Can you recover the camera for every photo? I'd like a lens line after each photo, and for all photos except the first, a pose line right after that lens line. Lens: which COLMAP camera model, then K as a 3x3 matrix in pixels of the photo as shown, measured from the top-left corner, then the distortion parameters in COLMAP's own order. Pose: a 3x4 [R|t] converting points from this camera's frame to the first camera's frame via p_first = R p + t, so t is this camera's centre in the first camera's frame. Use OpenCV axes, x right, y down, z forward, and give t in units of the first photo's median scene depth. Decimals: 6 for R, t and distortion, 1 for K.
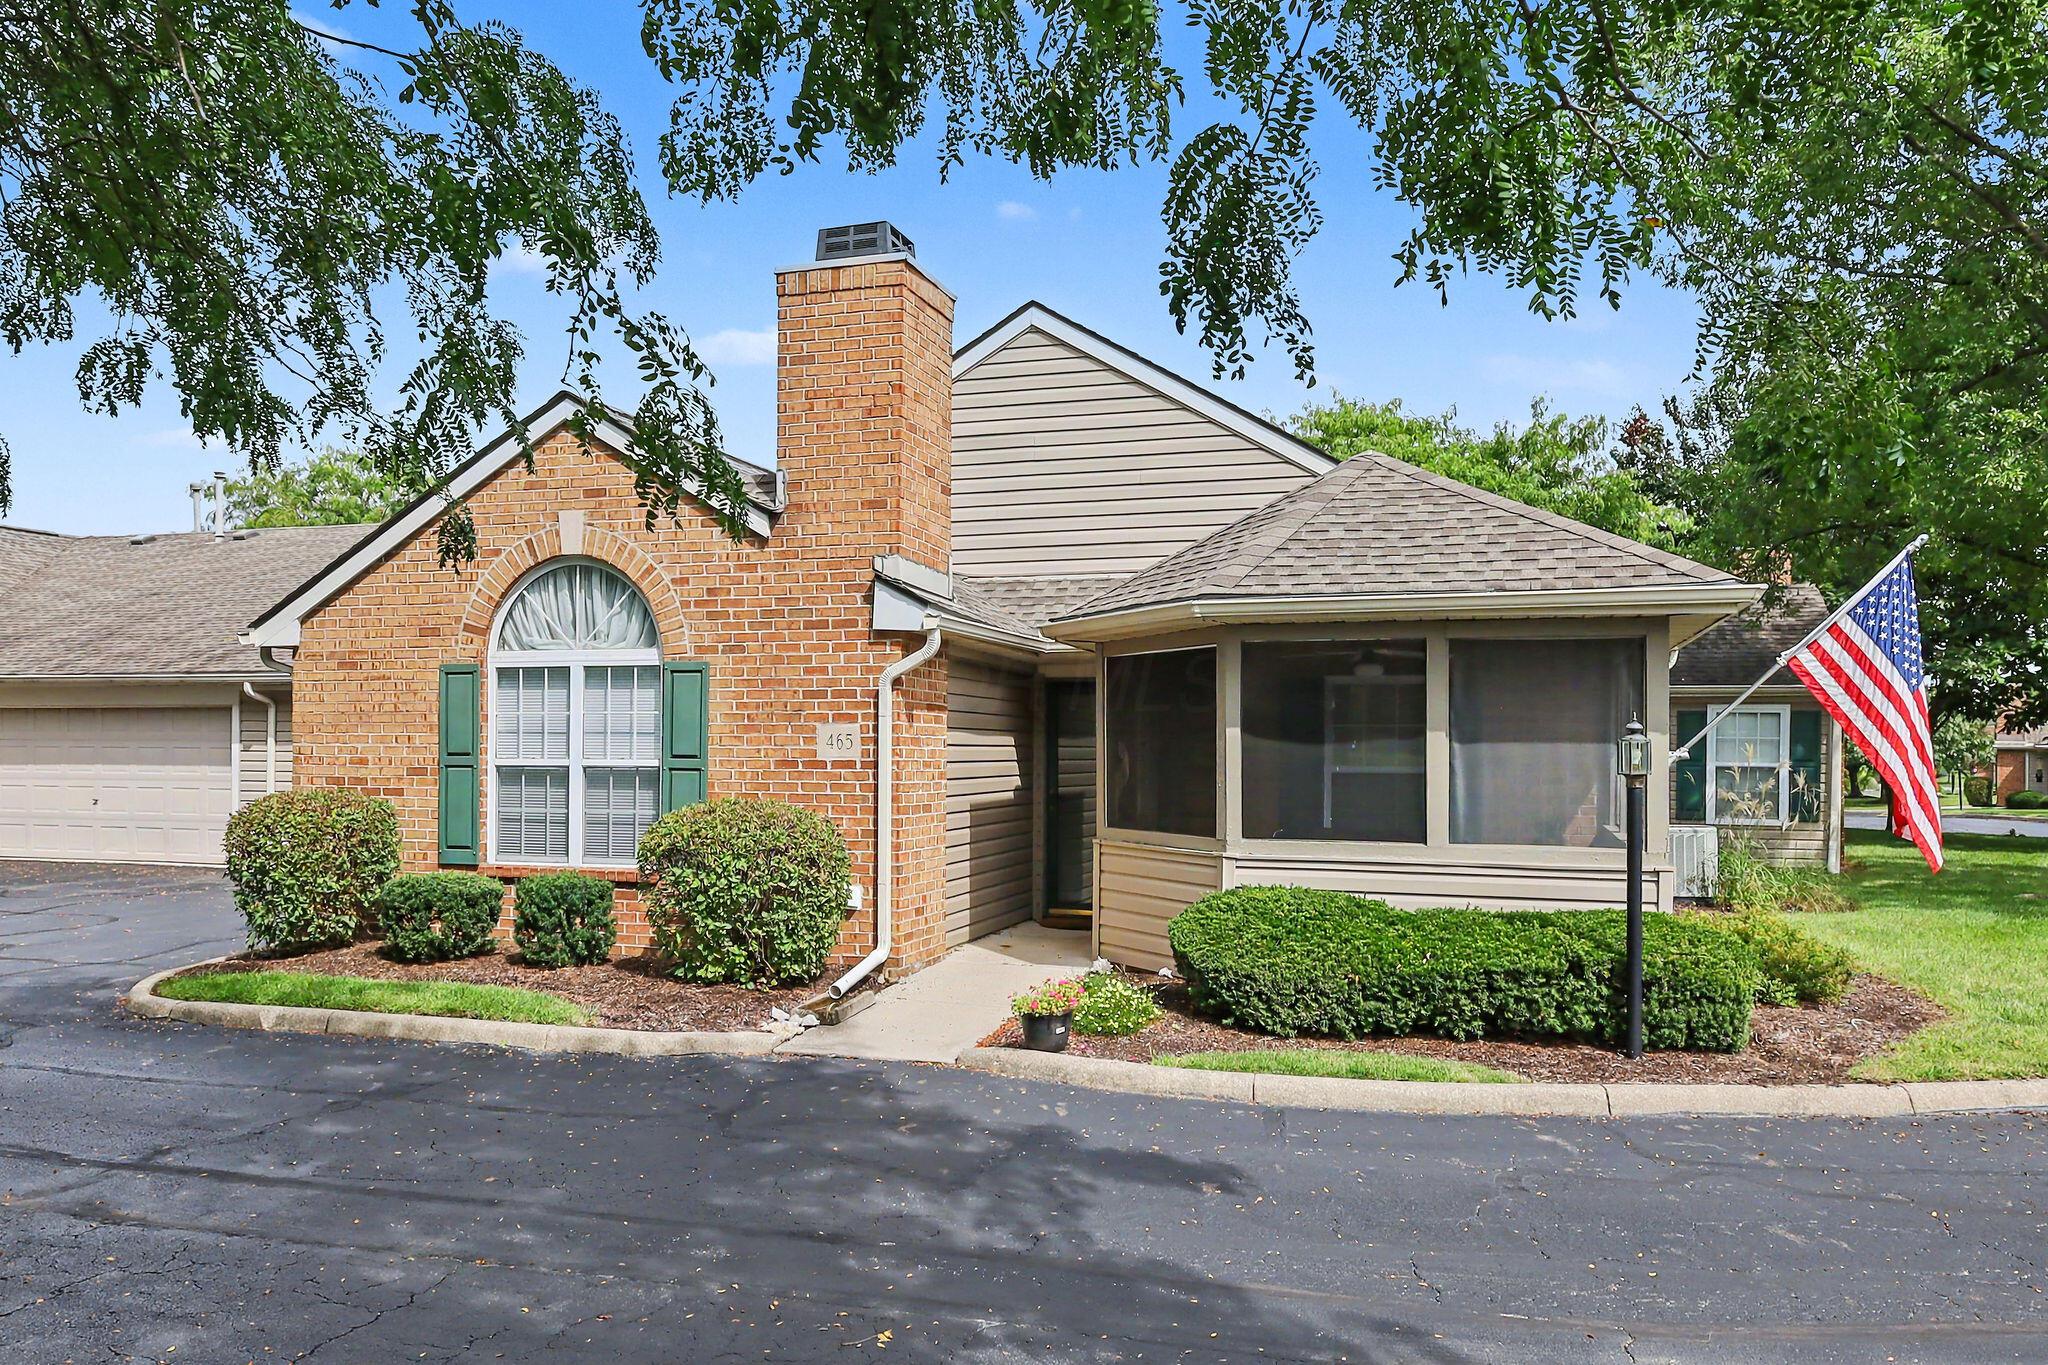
lens RADIAL K [[1542.7, 0, 1017.6], [0, 1542.7, 740.0], [0, 0, 1]] dist [0.004196, -0.003651]
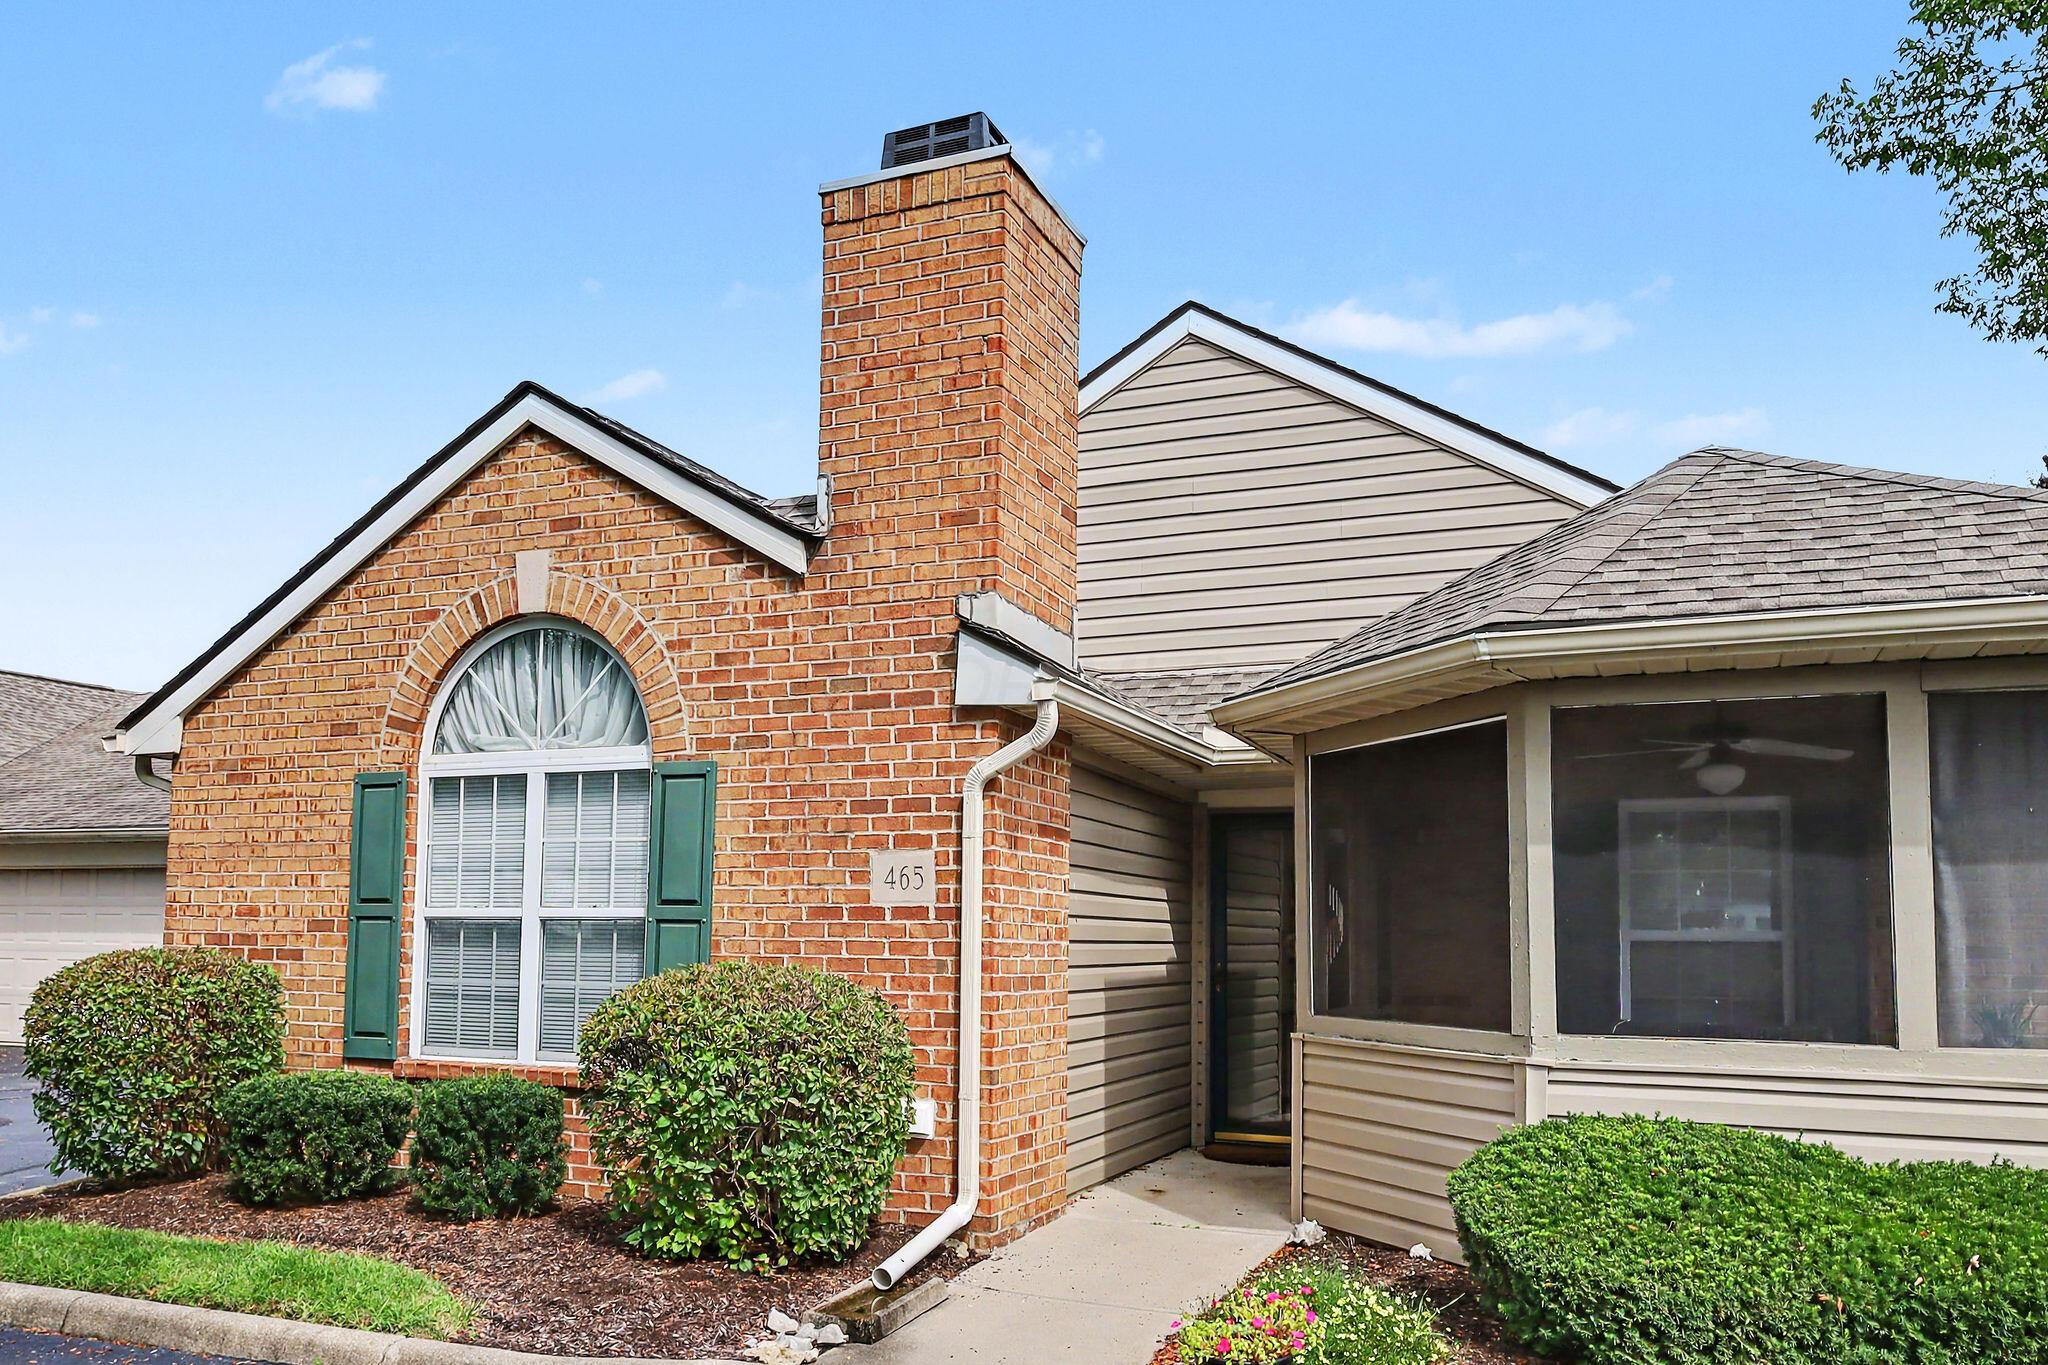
lens RADIAL K [[1559.5, 0, 1020.2], [0, 1559.5, 824.8], [0, 0, 1]] dist [0.000082, -0.002807]
pose [[0.996392, 0.000067, -0.084871, -0.010160], [-0.006002, 0.997552, -0.069675, 0.024173], [0.084659, 0.069933, 0.993953, 0.343032]]
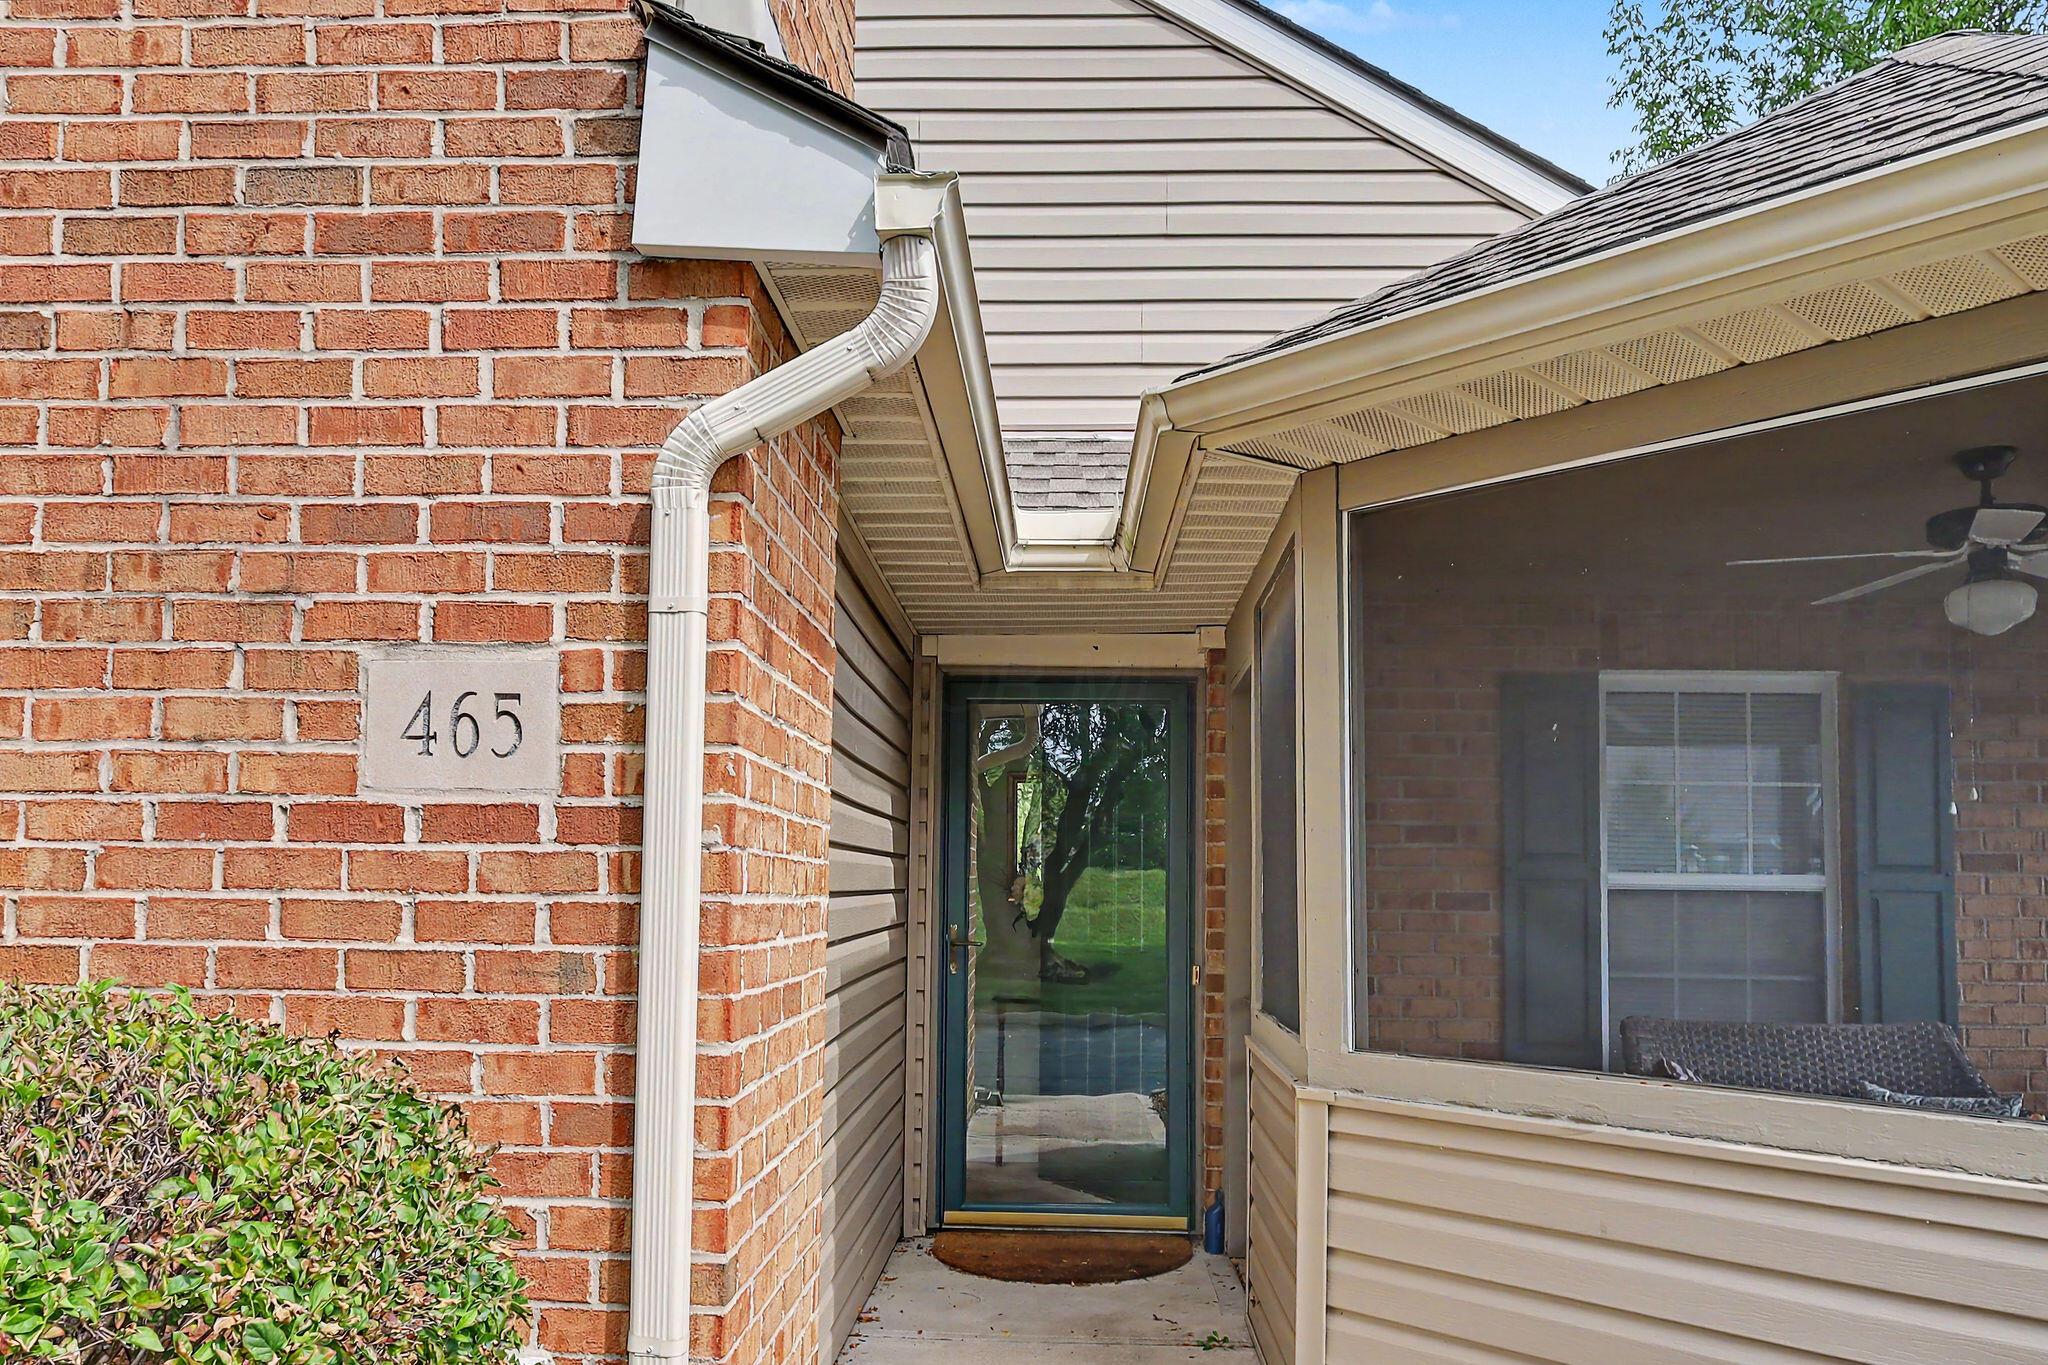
lens RADIAL K [[1552.6, 0, 1020.1], [0, 1552.6, 784.0], [0, 0, 1]] dist [-0.004945, -0.000050]
pose [[0.963835, 0.024264, 0.265393, -0.095707], [-0.009204, 0.998283, -0.057842, 0.022630], [-0.266341, 0.053307, 0.962404, 0.746689]]
